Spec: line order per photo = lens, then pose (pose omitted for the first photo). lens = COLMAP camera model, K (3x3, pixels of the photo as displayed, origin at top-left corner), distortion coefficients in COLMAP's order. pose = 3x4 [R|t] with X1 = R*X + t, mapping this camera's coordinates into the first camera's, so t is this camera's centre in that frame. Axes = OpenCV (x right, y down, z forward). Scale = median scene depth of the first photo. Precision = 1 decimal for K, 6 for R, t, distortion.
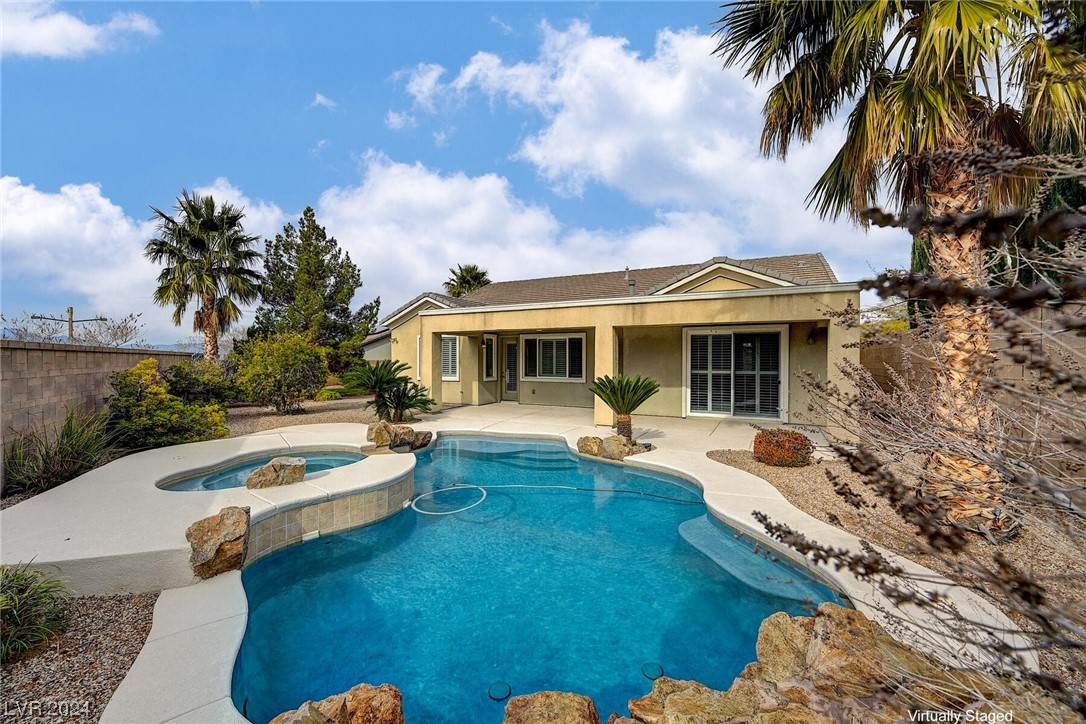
lens RADIAL K [[433.3, 0, 546.3], [0, 433.3, 365.5], [0, 0, 1]] dist [0.001064, 0.000171]
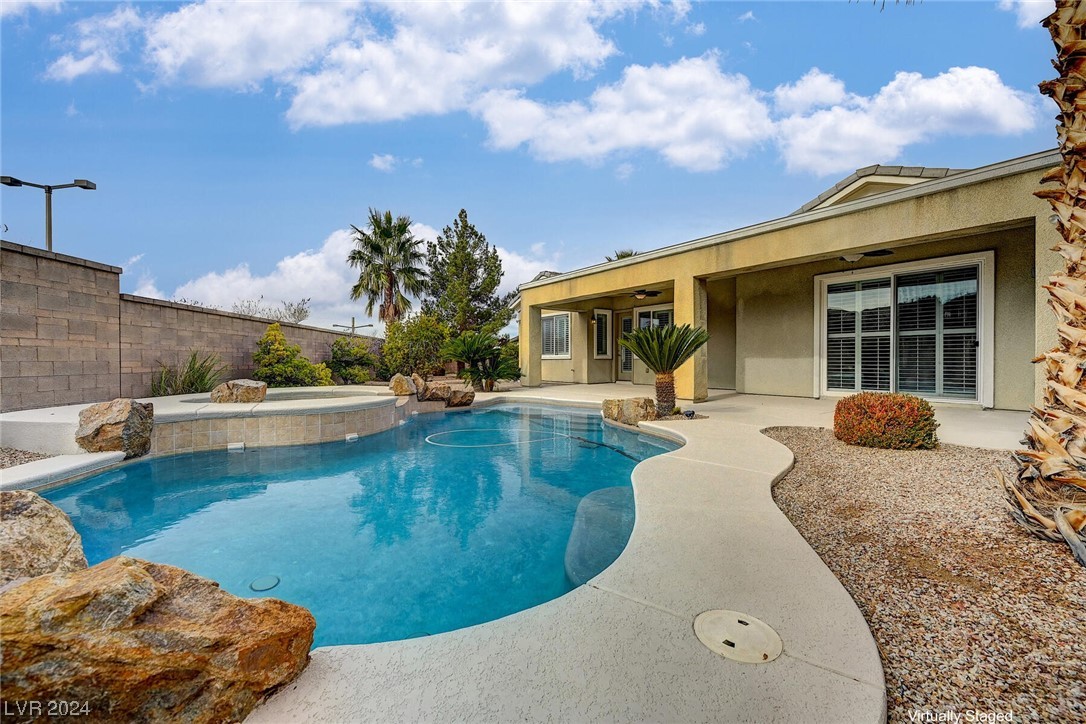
lens RADIAL K [[433.3, 0, 544.1], [0, 433.3, 363.4], [0, 0, 1]] dist [0.001064, 0.000171]
pose [[0.895500, 0.000933, -0.445061, 0.175710], [-0.004357, 0.999968, -0.006671, 0.052098], [0.445041, 0.007913, 0.895475, 0.101282]]
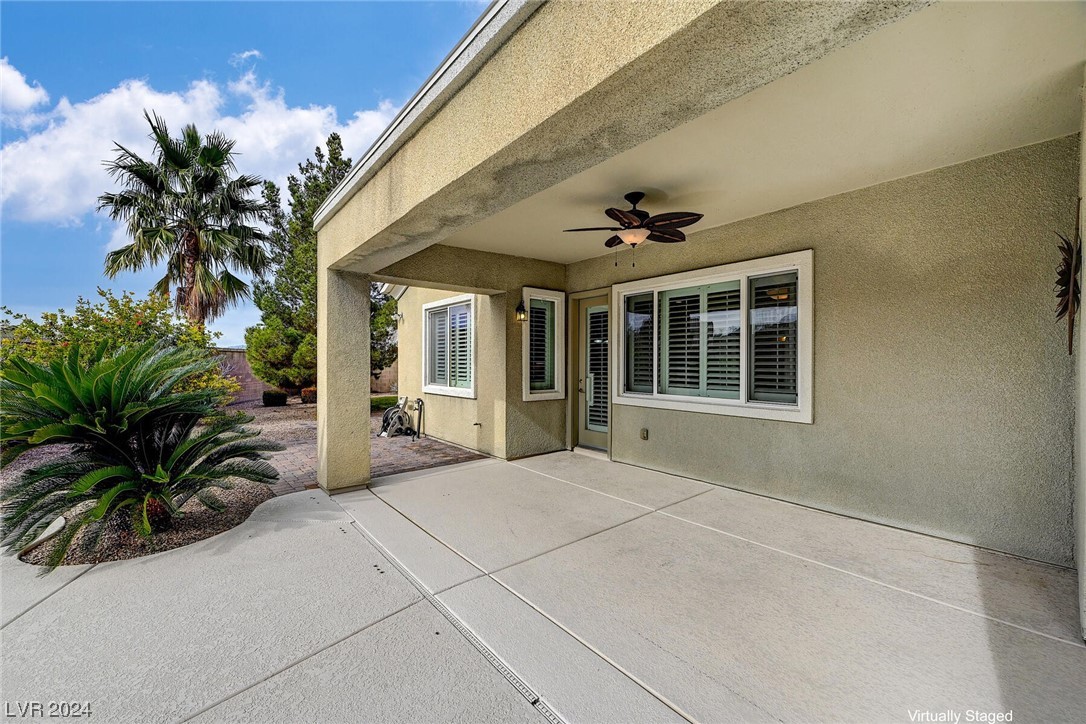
lens RADIAL K [[433.3, 0, 545.7], [0, 433.3, 365.1], [0, 0, 1]] dist [0.001064, 0.000171]
pose [[0.917019, 0.005911, -0.398801, 0.040939], [-0.013146, 0.999795, -0.015411, 0.007980], [0.398628, 0.019375, 0.916908, 0.614025]]
